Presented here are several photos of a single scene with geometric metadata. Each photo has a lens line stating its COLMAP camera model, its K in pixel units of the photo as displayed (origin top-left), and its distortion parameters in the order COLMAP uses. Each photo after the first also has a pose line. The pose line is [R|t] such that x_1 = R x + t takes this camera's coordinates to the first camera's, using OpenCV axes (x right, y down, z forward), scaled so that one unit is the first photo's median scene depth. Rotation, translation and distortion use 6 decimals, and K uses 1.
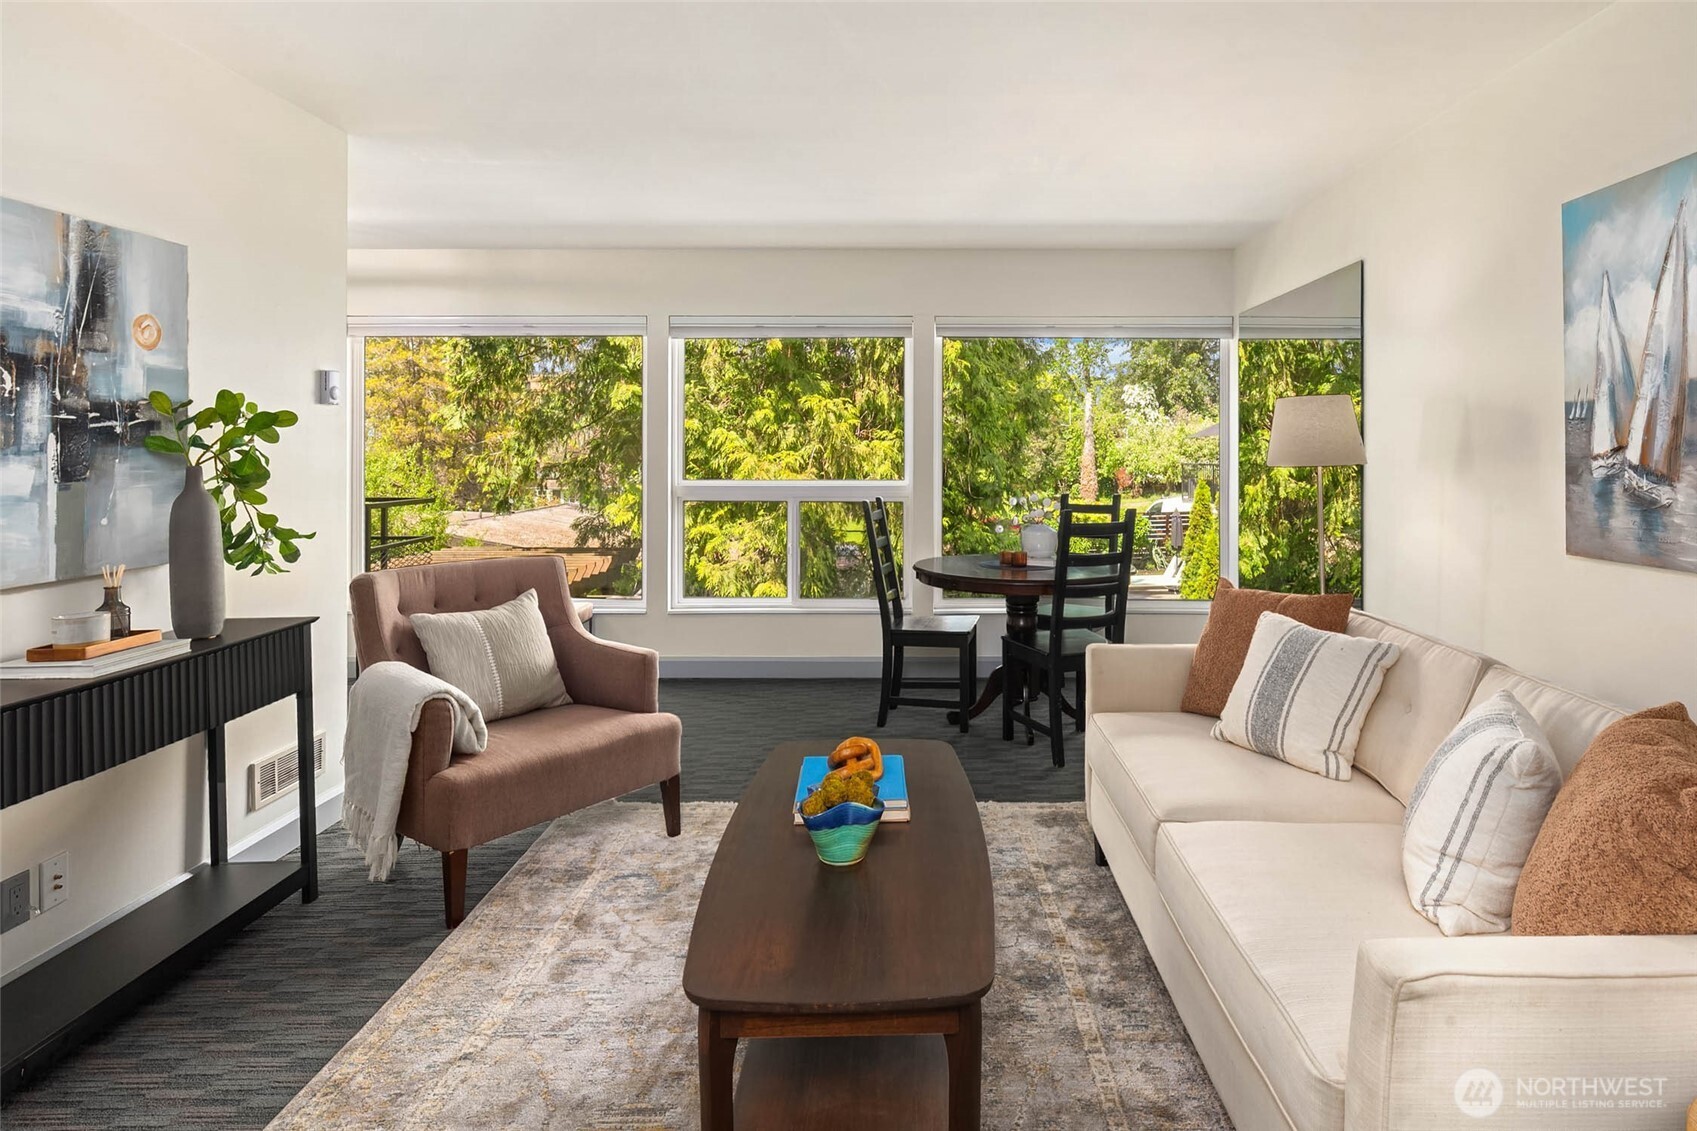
lens RADIAL K [[987.9, 0, 848.5], [0, 987.9, 565.5], [0, 0, 1]] dist [0.001417, -0.002667]
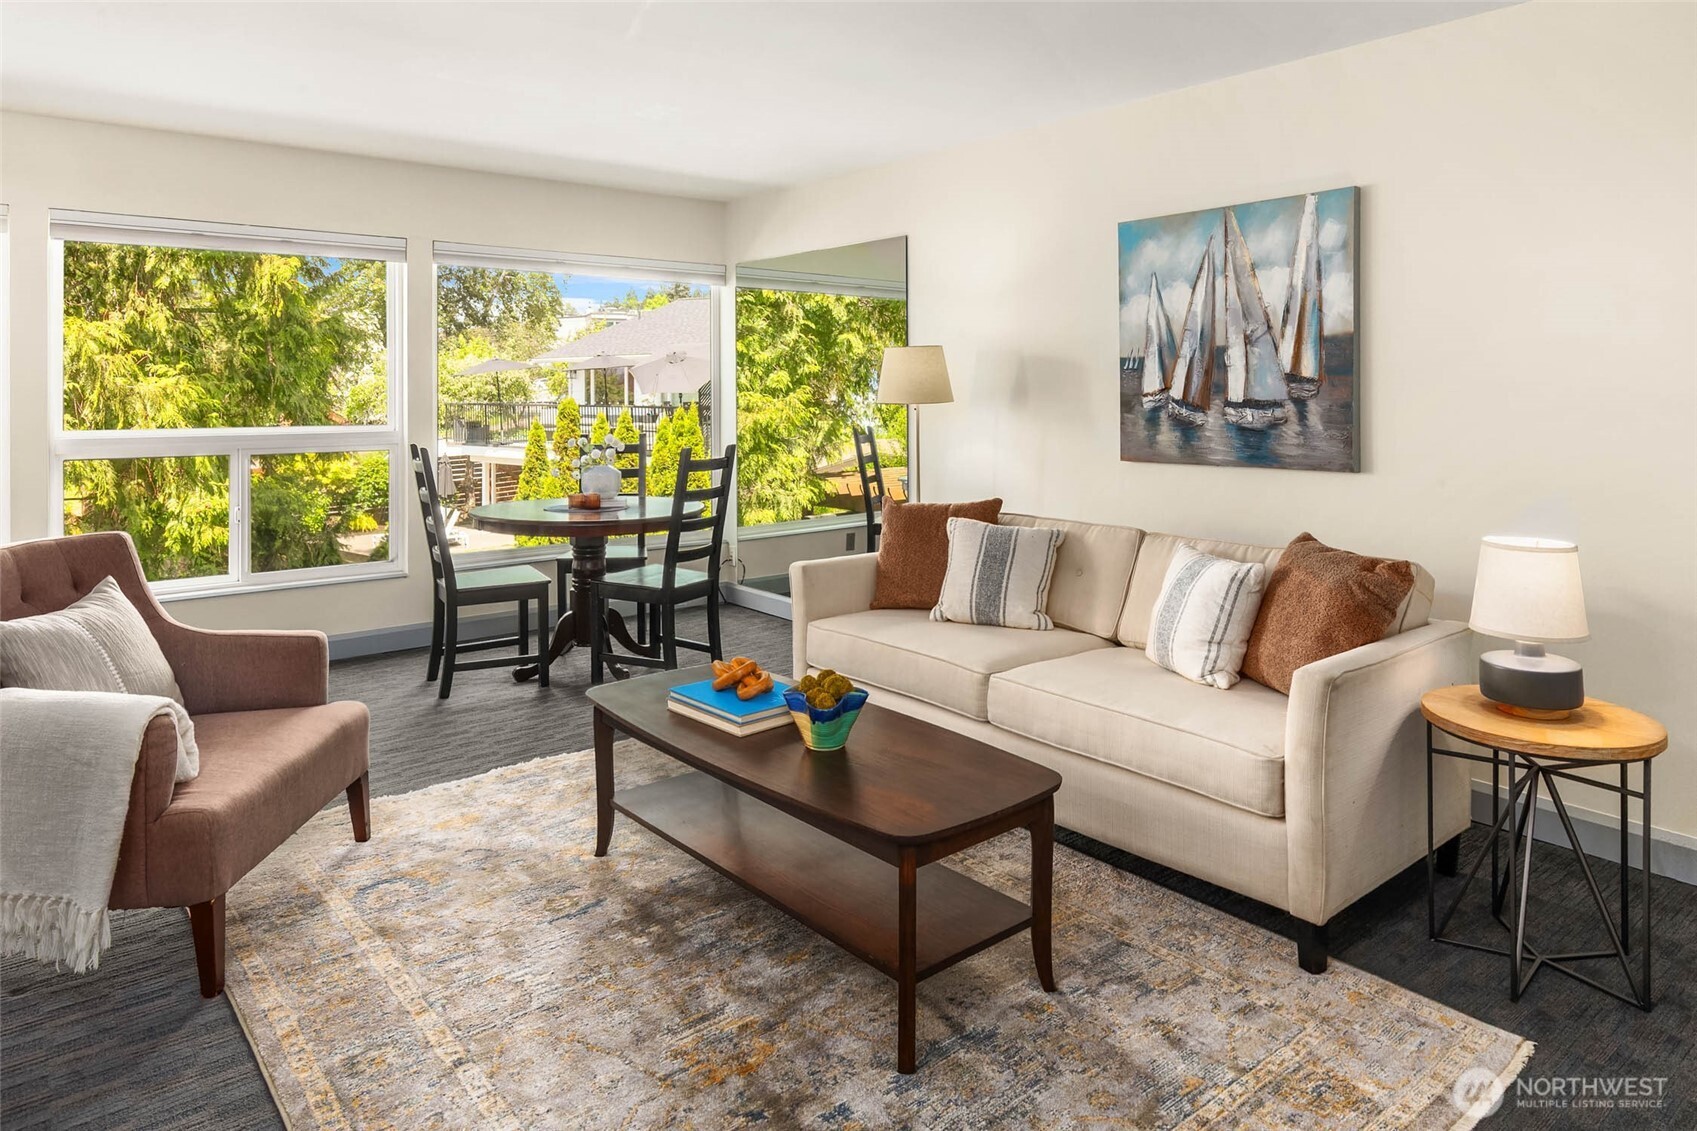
lens RADIAL K [[1080.5, 0, 848.5], [0, 1080.5, 542.4], [0, 0, 1]] dist [0.006405, -0.000018]
pose [[0.775706, -0.090823, 0.624526, -0.602076], [0.075059, 0.995843, 0.051595, -0.003820], [-0.626616, 0.006854, 0.779298, -0.003908]]
